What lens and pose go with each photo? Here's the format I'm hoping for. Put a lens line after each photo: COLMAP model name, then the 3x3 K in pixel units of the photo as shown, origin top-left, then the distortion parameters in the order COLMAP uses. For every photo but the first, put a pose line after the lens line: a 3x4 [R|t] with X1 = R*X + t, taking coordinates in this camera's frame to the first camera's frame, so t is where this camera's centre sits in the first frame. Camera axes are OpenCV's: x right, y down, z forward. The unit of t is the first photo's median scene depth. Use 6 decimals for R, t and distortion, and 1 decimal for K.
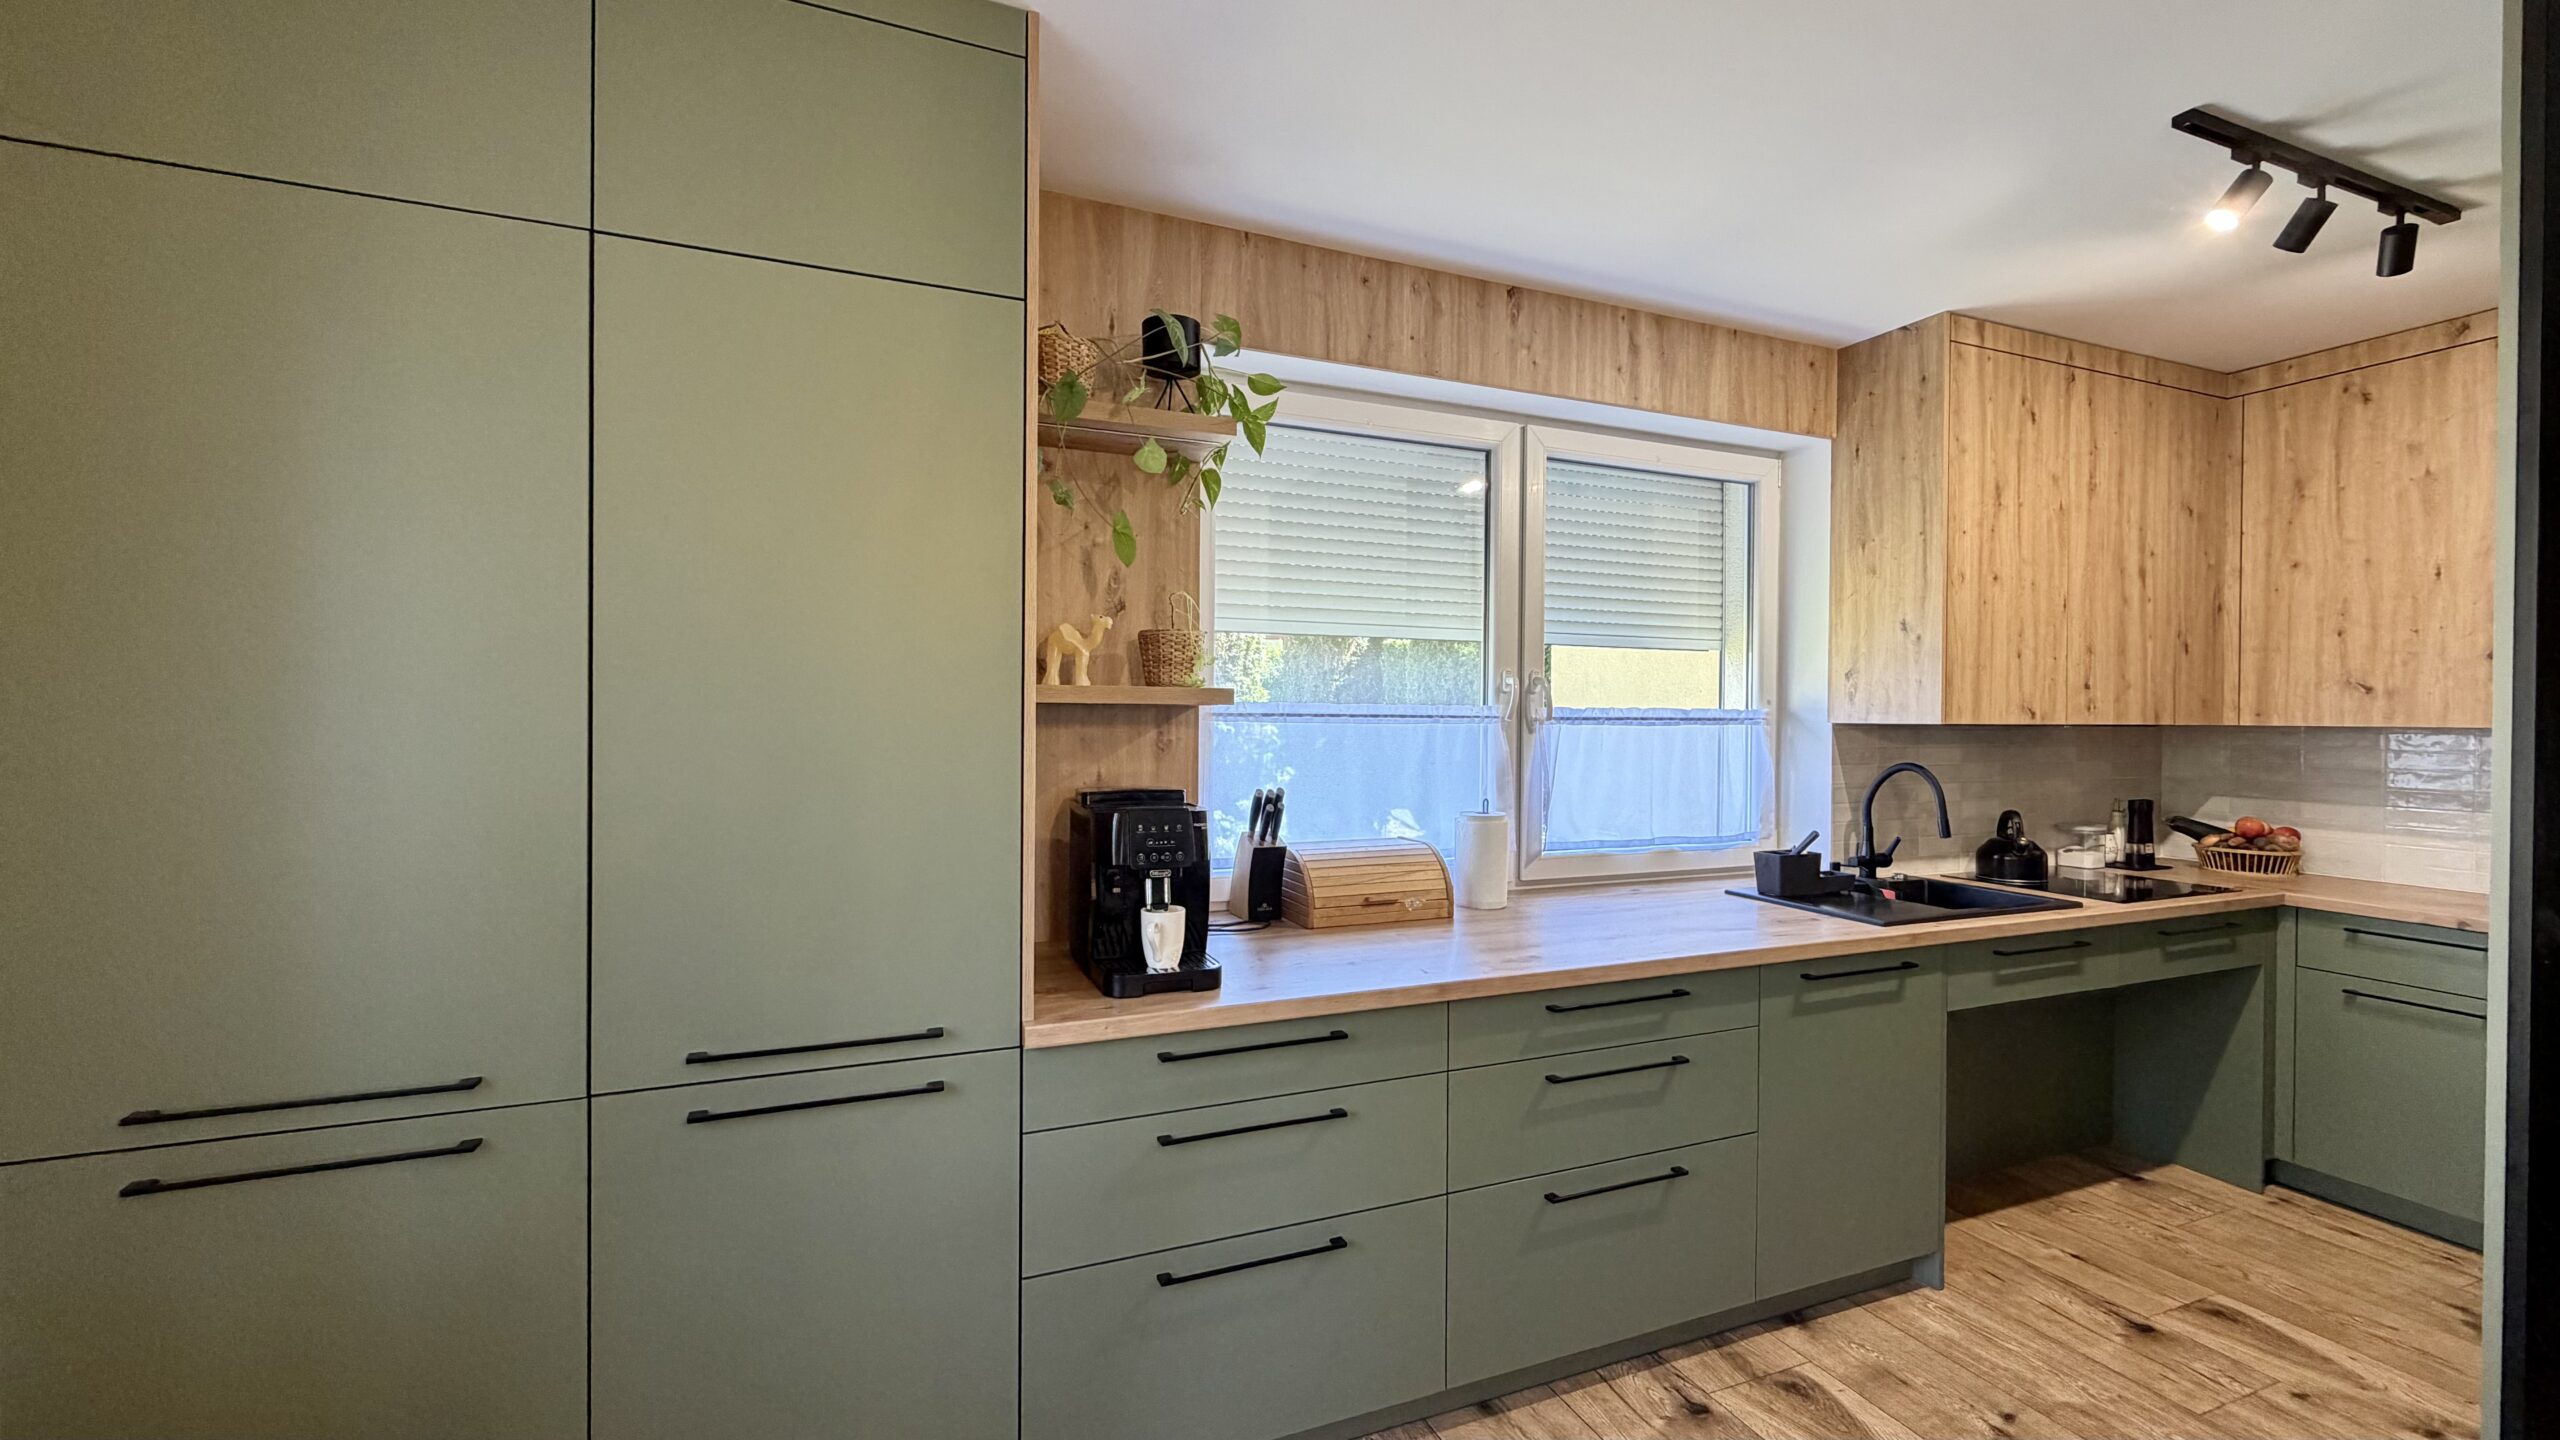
lens RADIAL K [[1020.5, 0, 1277.2], [0, 1020.5, 720.2], [0, 0, 1]] dist [-0.001490, 0.000152]
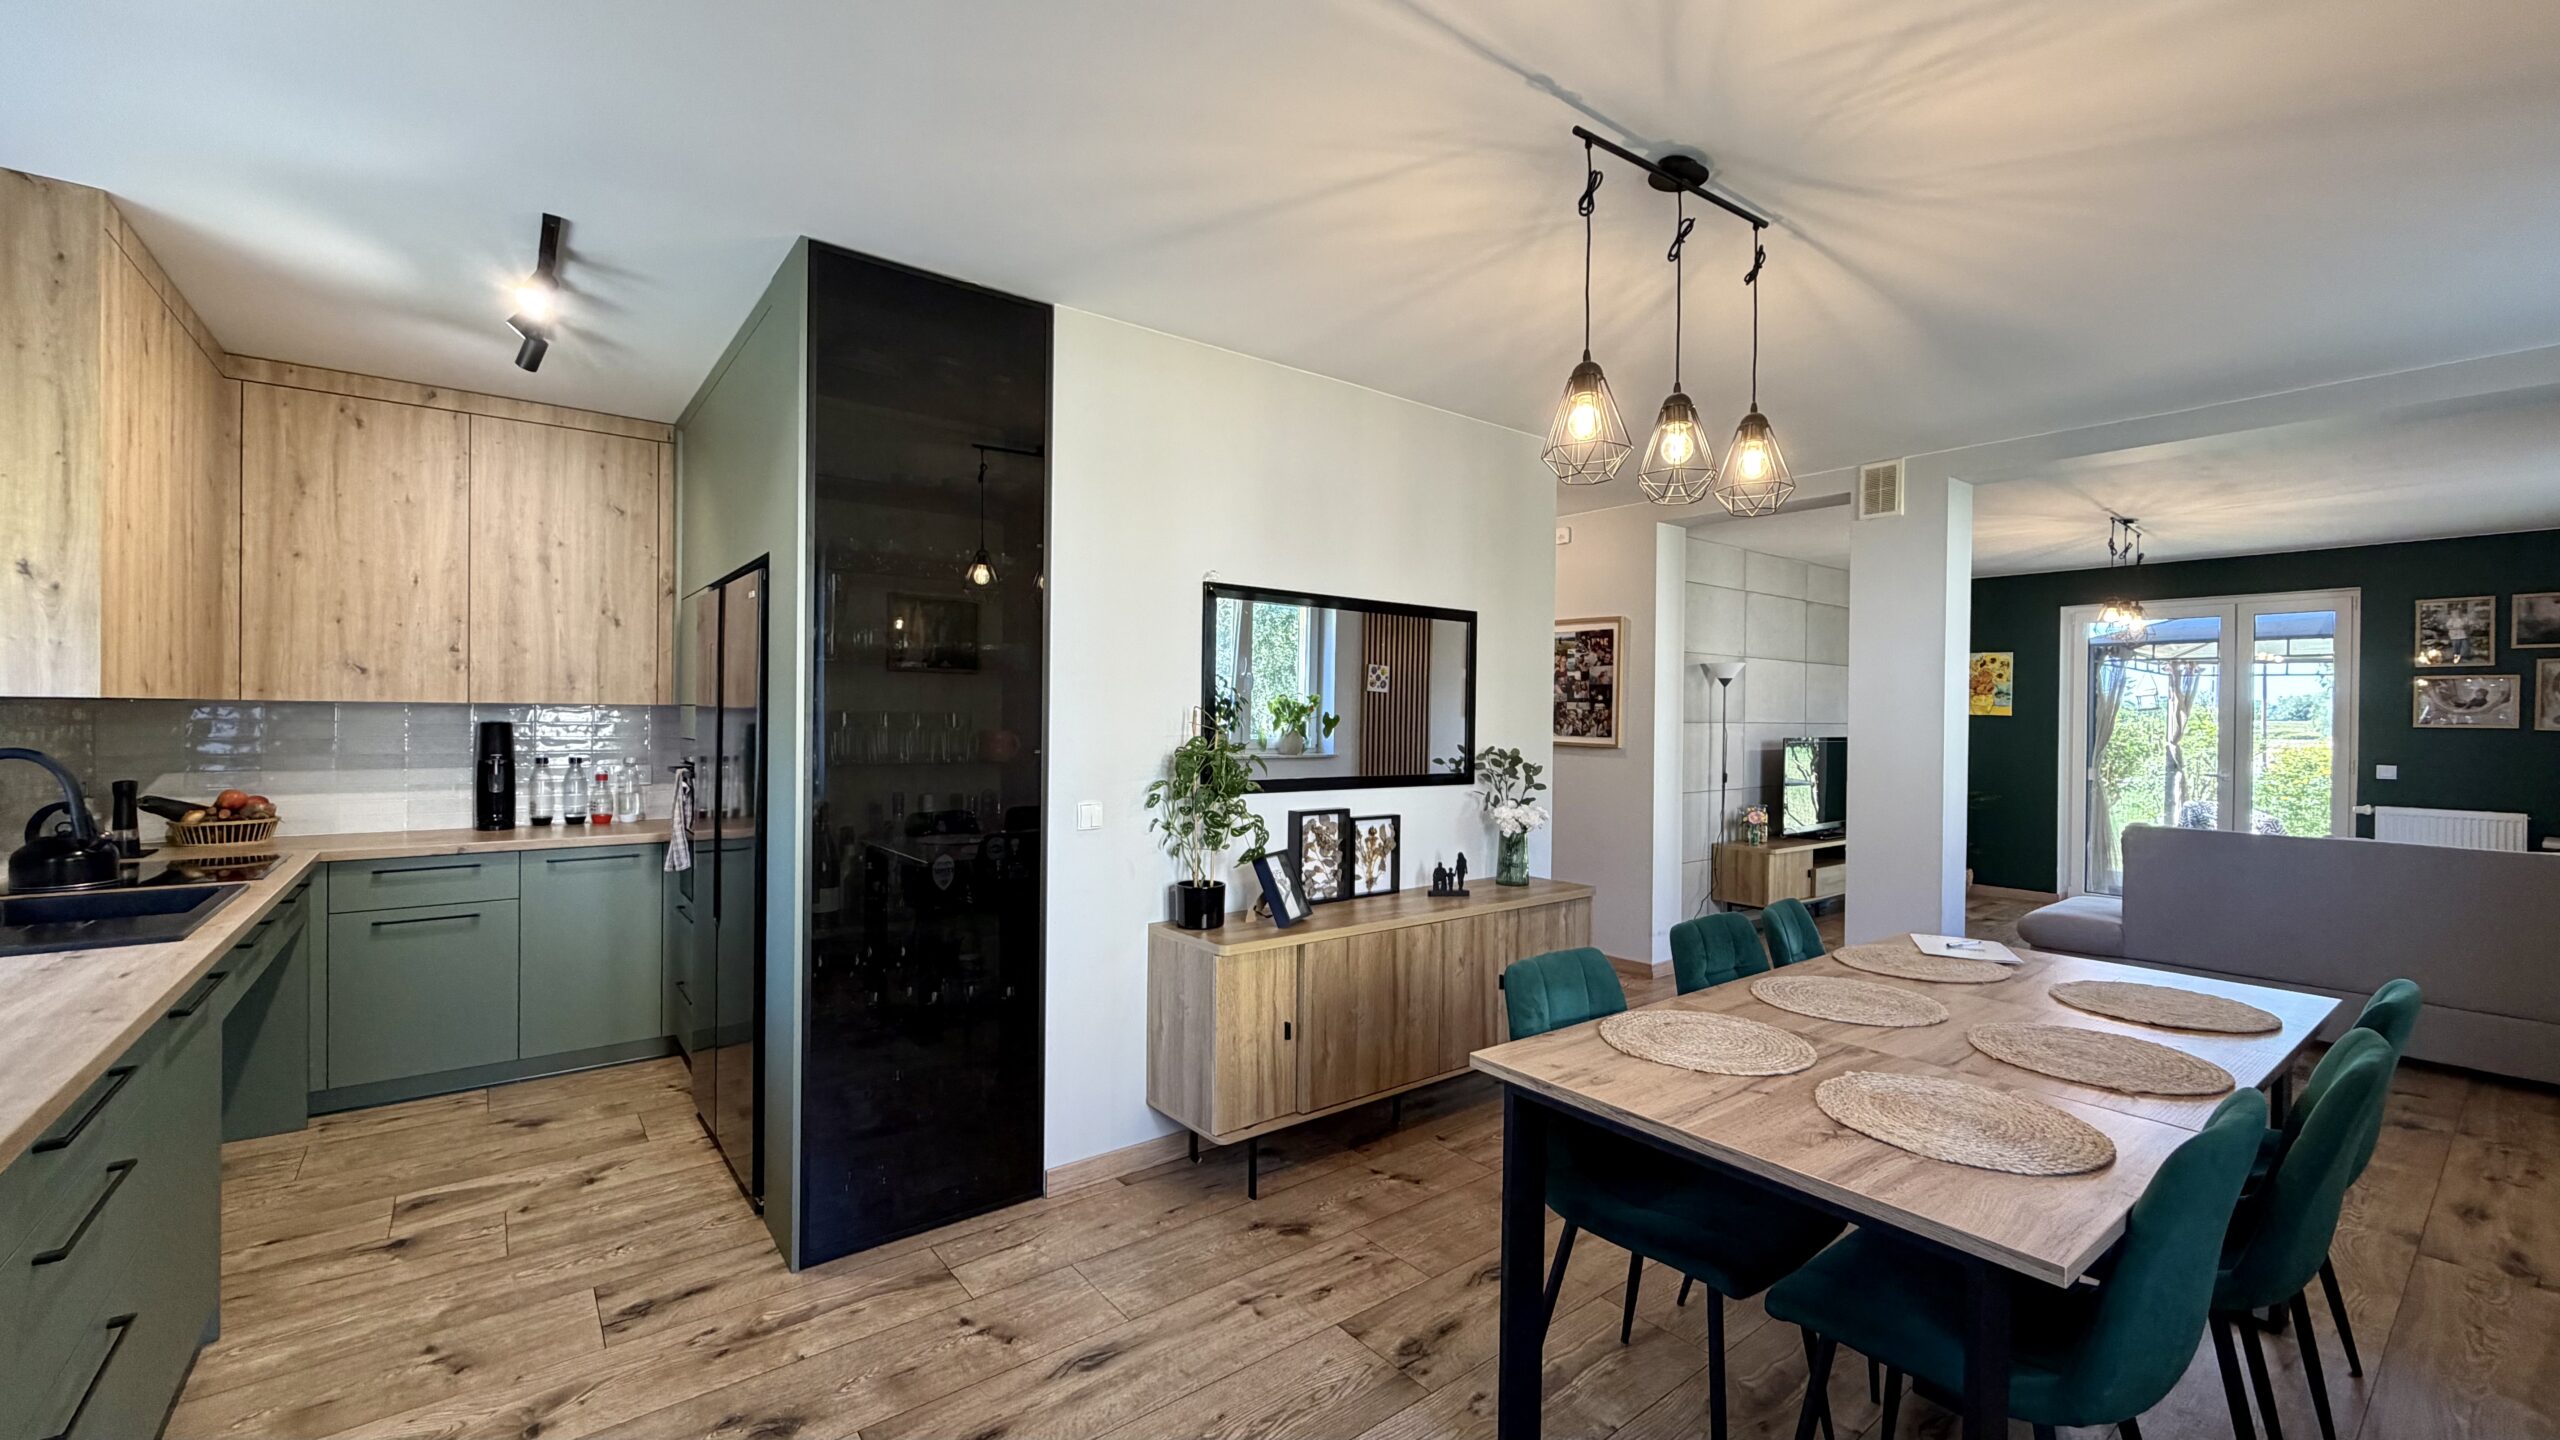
lens RADIAL K [[1020.5, 0, 1277.2], [0, 1020.5, 720.2], [0, 0, 1]] dist [-0.001490, 0.000152]
pose [[-0.275259, -0.015886, 0.961239, -0.379399], [-0.006912, 0.999870, 0.014545, 0.003499], [-0.961345, -0.002640, -0.275333, 0.313168]]
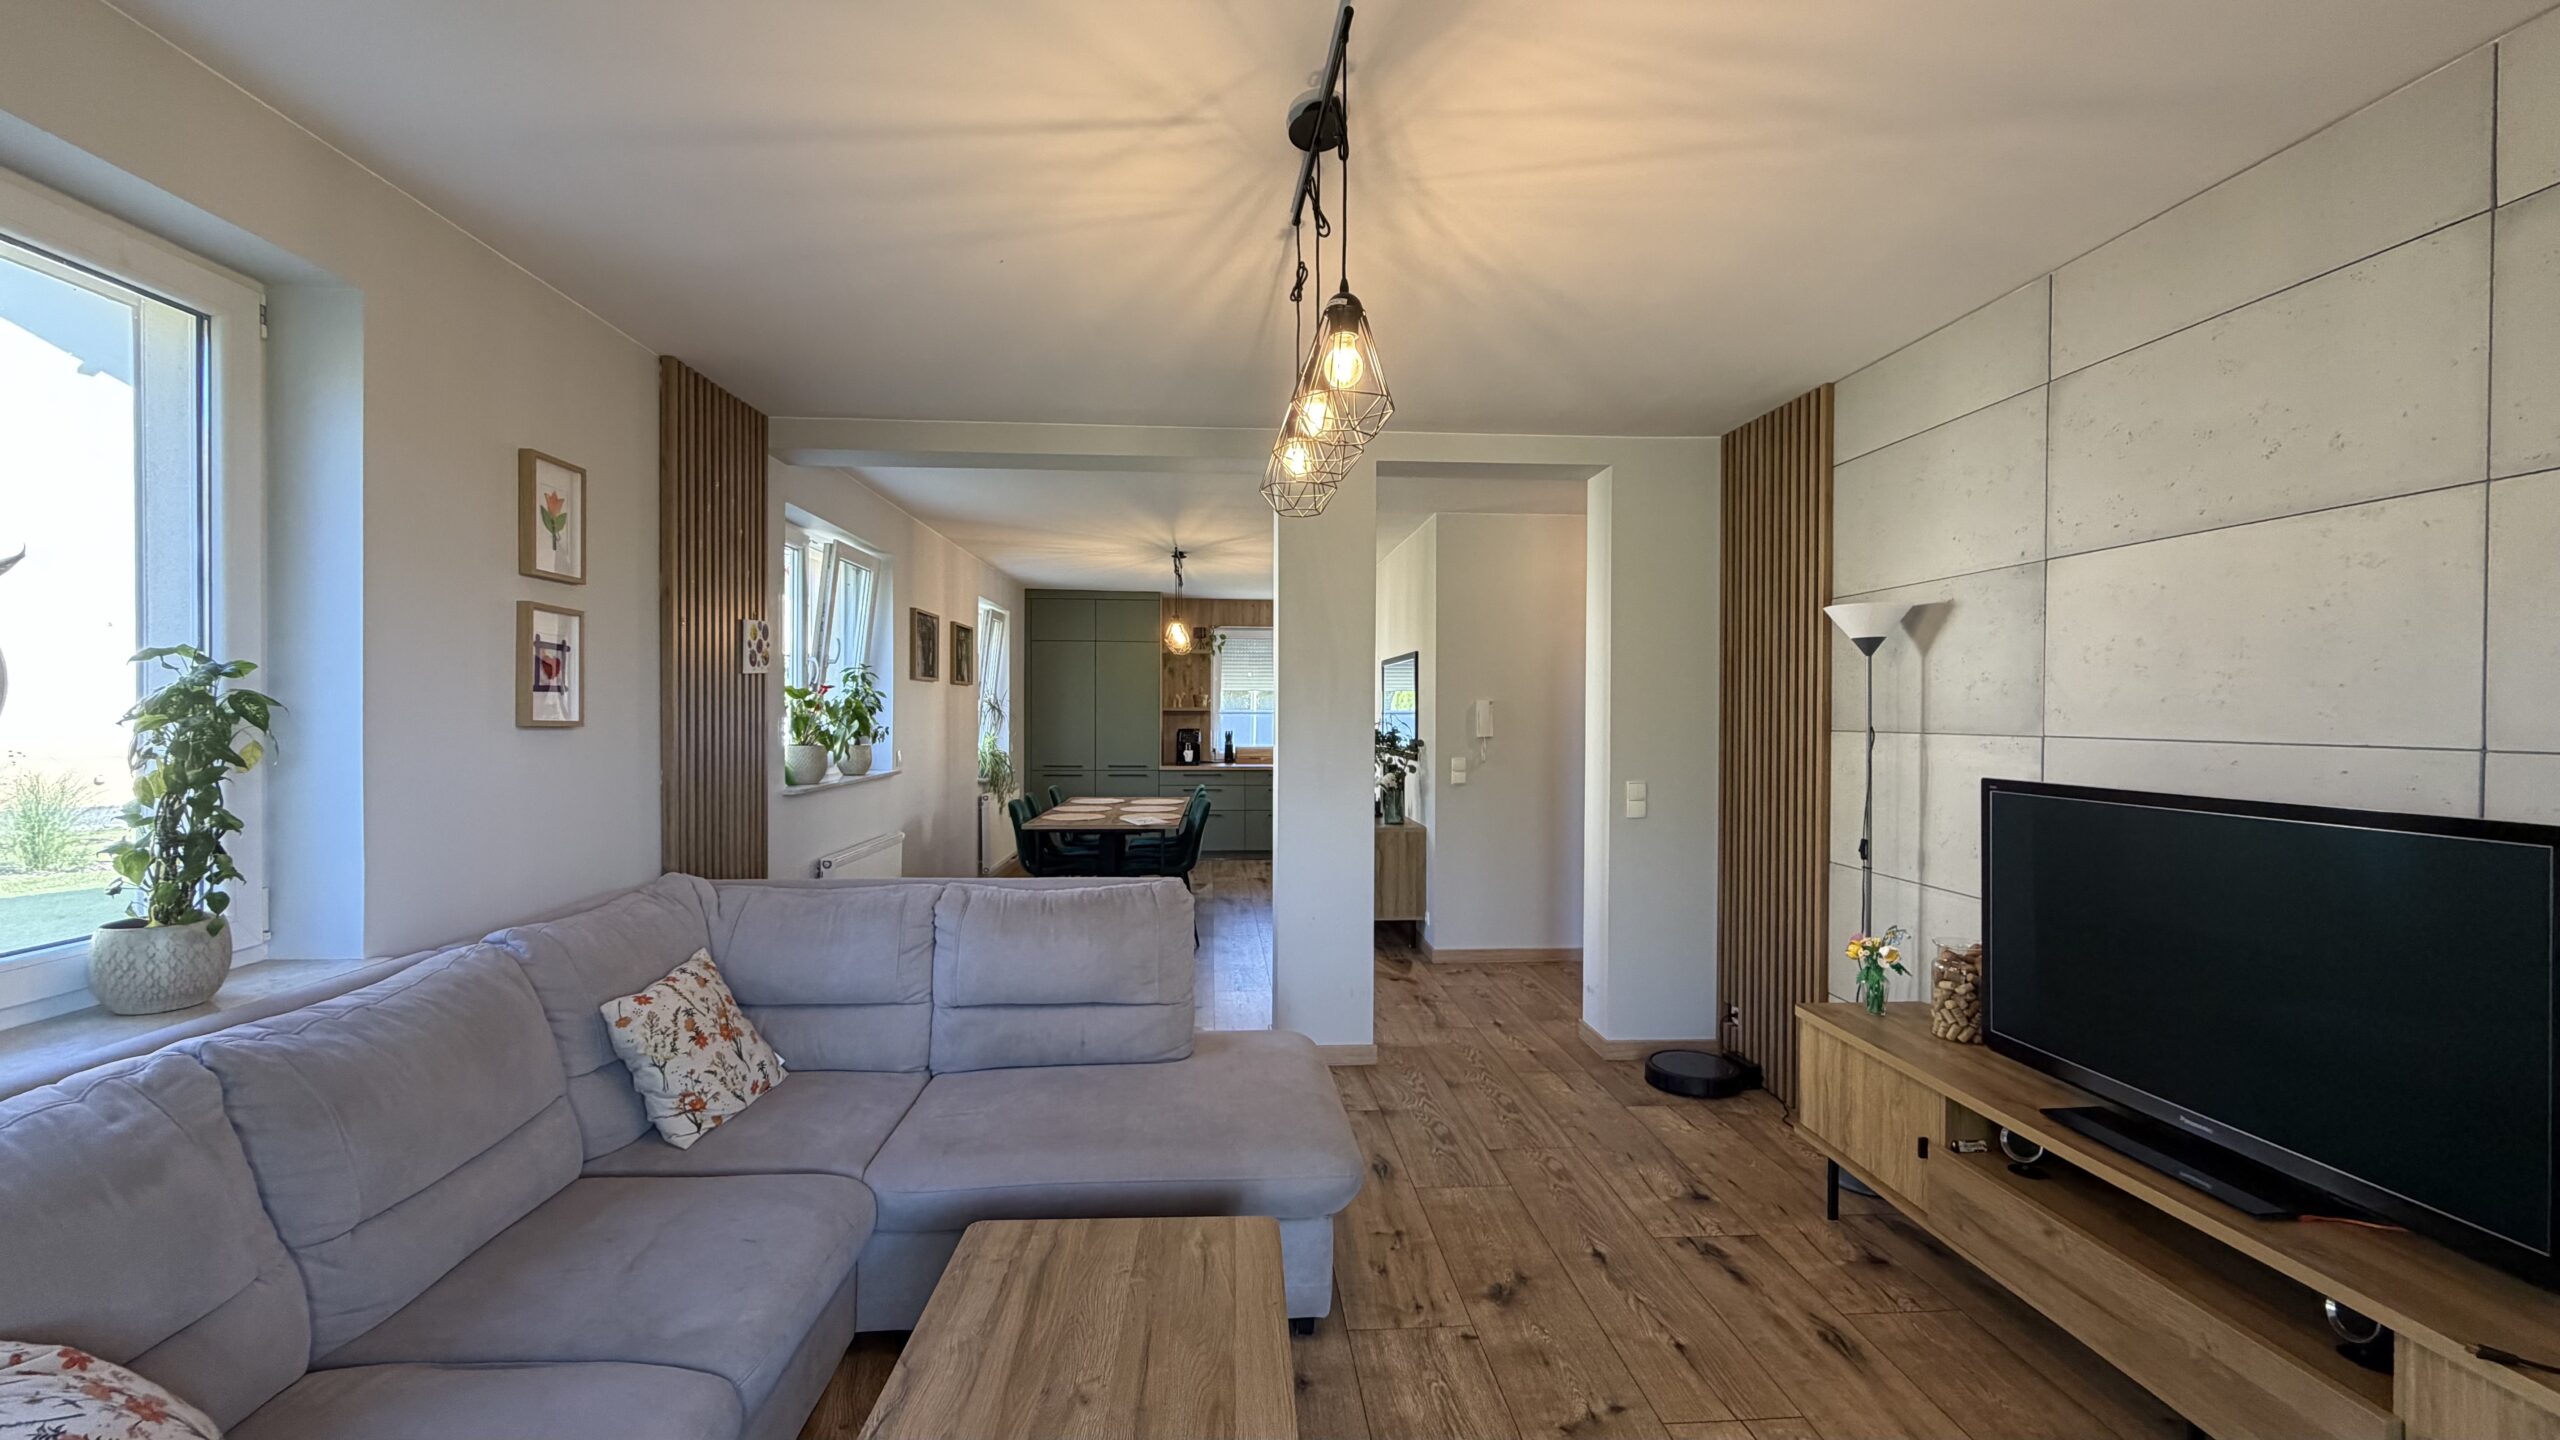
lens RADIAL K [[1020.5, 0, 1277.2], [0, 1020.5, 720.2], [0, 0, 1]] dist [-0.001490, 0.000152]
pose [[0.948523, -0.003454, -0.316689, 1.258605], [0.003737, 0.999993, 0.000285, 0.020362], [0.316686, -0.001454, 0.948529, -2.433887]]
